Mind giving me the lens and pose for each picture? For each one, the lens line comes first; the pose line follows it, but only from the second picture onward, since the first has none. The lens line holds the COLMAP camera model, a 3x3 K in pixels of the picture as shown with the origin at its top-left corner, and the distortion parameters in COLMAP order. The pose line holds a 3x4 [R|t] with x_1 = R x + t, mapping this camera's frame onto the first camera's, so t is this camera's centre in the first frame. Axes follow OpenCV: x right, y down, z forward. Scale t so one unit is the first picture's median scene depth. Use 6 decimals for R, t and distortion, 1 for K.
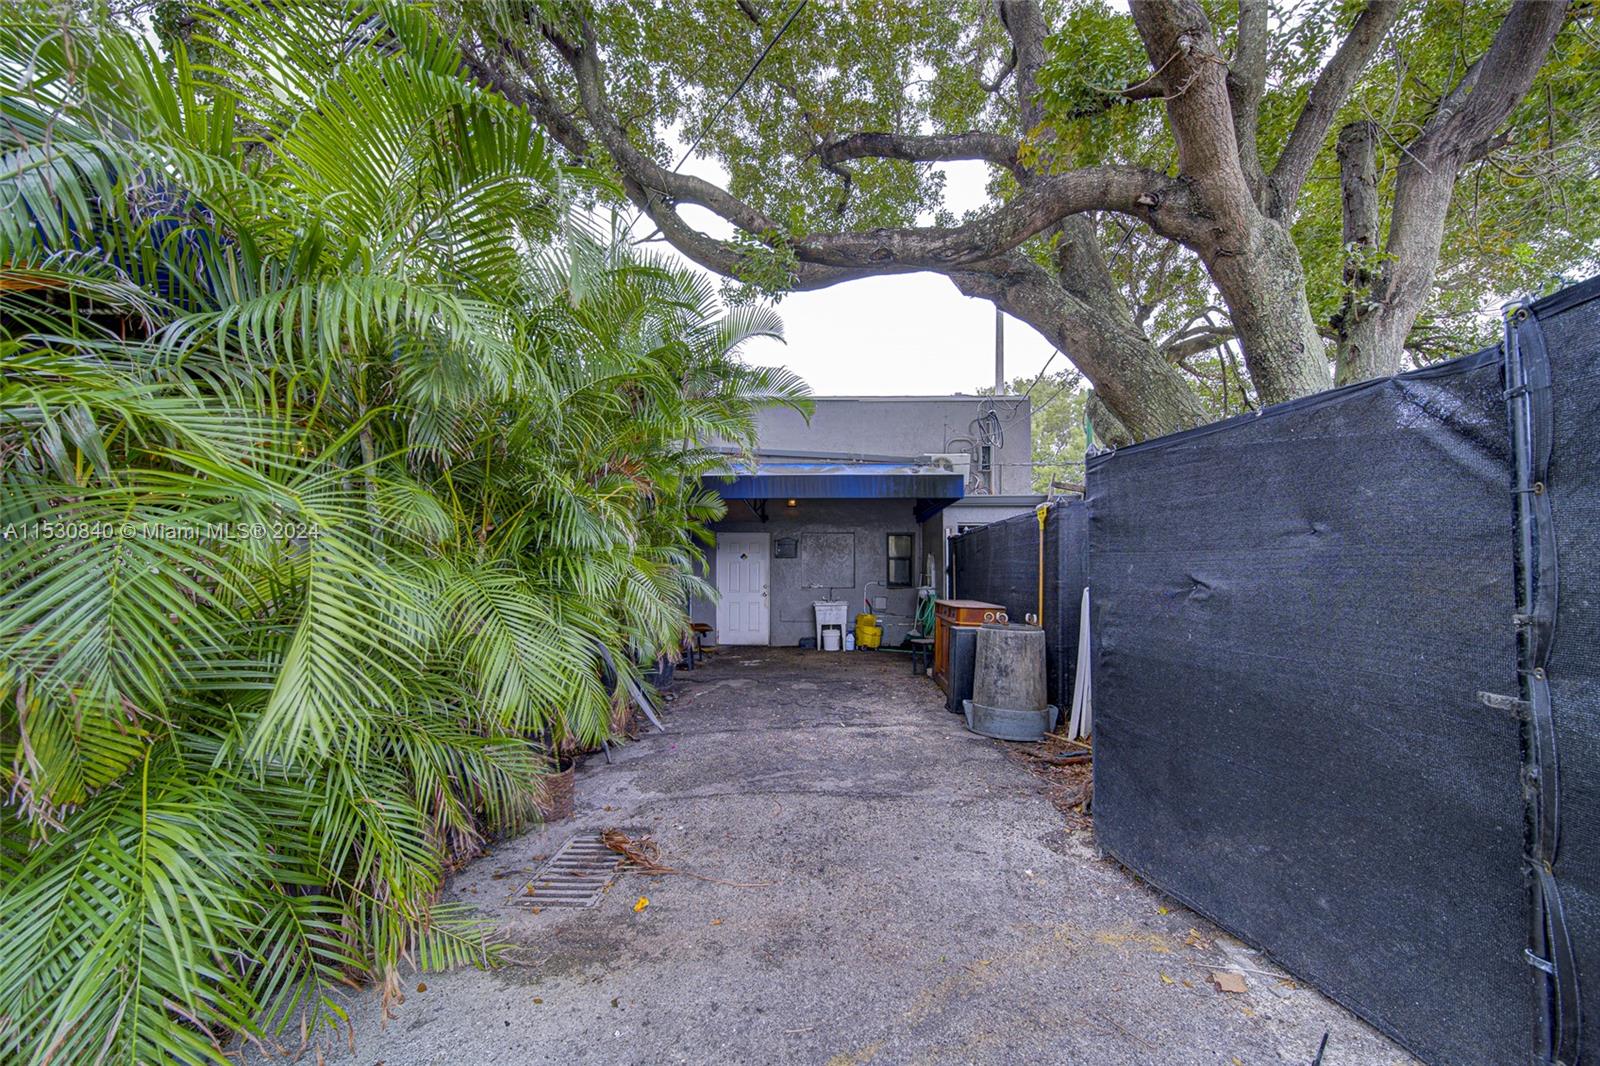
lens RADIAL K [[571.3, 0, 800.0], [0, 571.3, 533.0], [0, 0, 1]] dist [-0.000073, -0.000004]
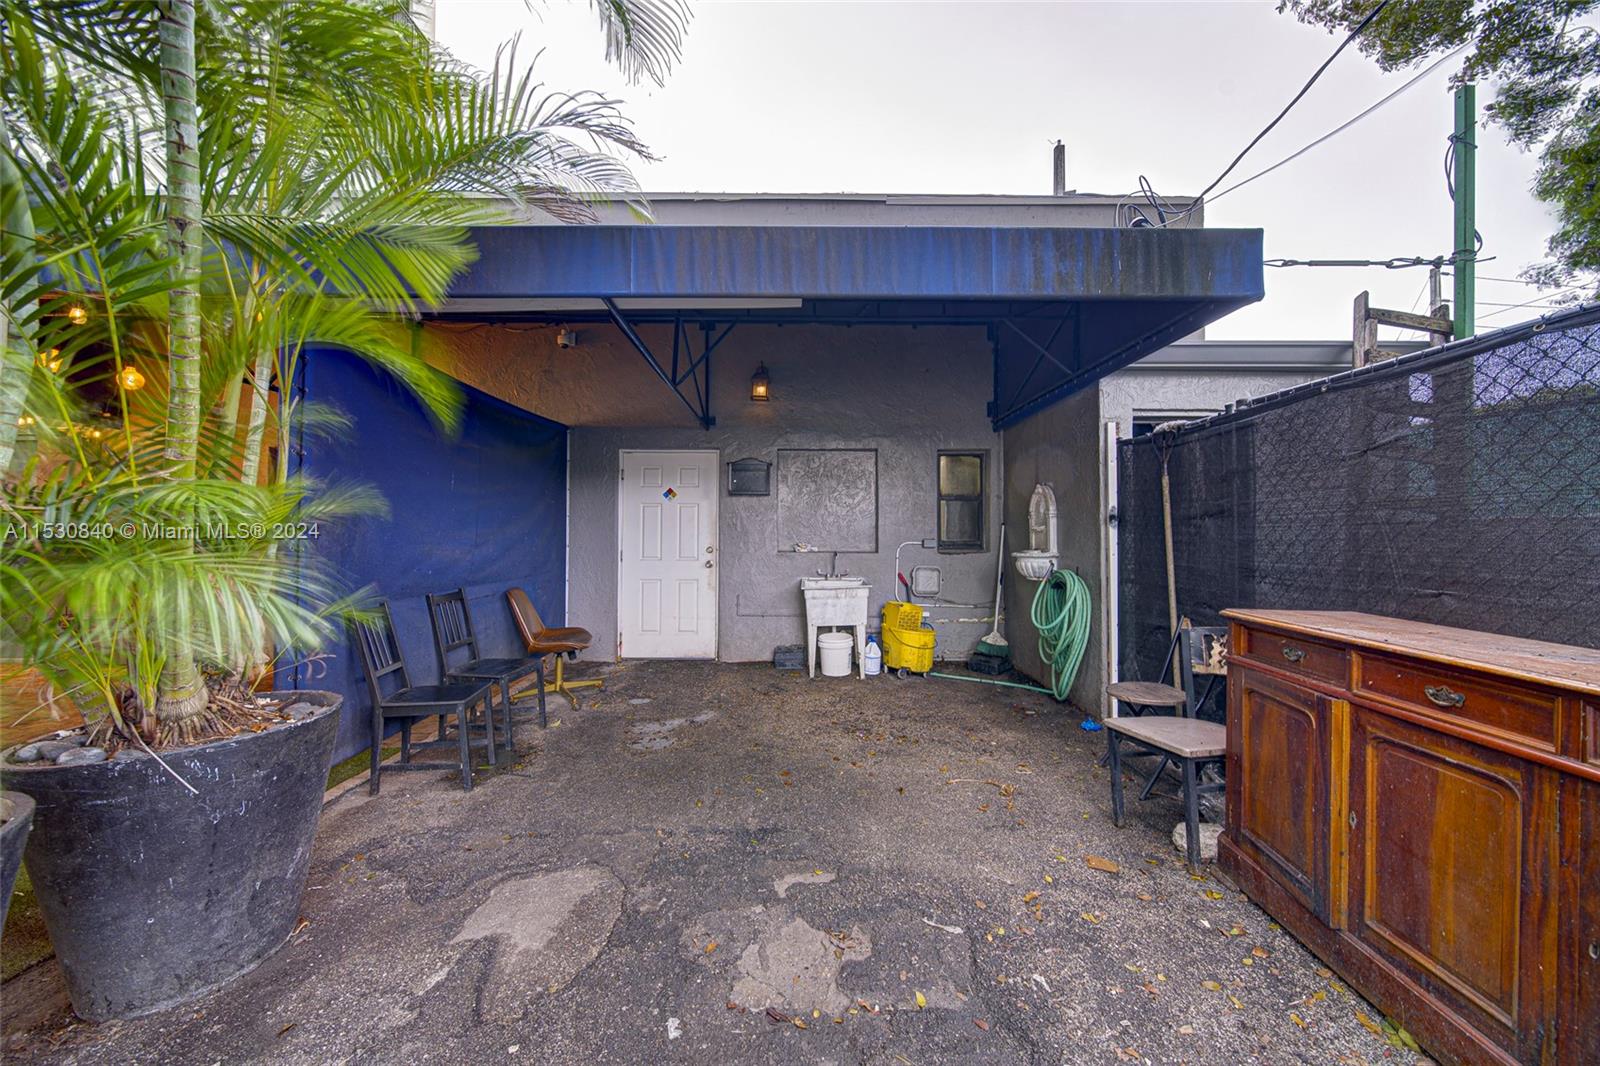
lens RADIAL K [[571.3, 0, 800.0], [0, 571.3, 533.0], [0, 0, 1]] dist [-0.000073, -0.000004]
pose [[0.999185, 0.001065, 0.040355, 0.001920], [-0.004322, 0.996727, 0.080723, 0.037443], [-0.040137, -0.080832, 0.995919, 0.497944]]
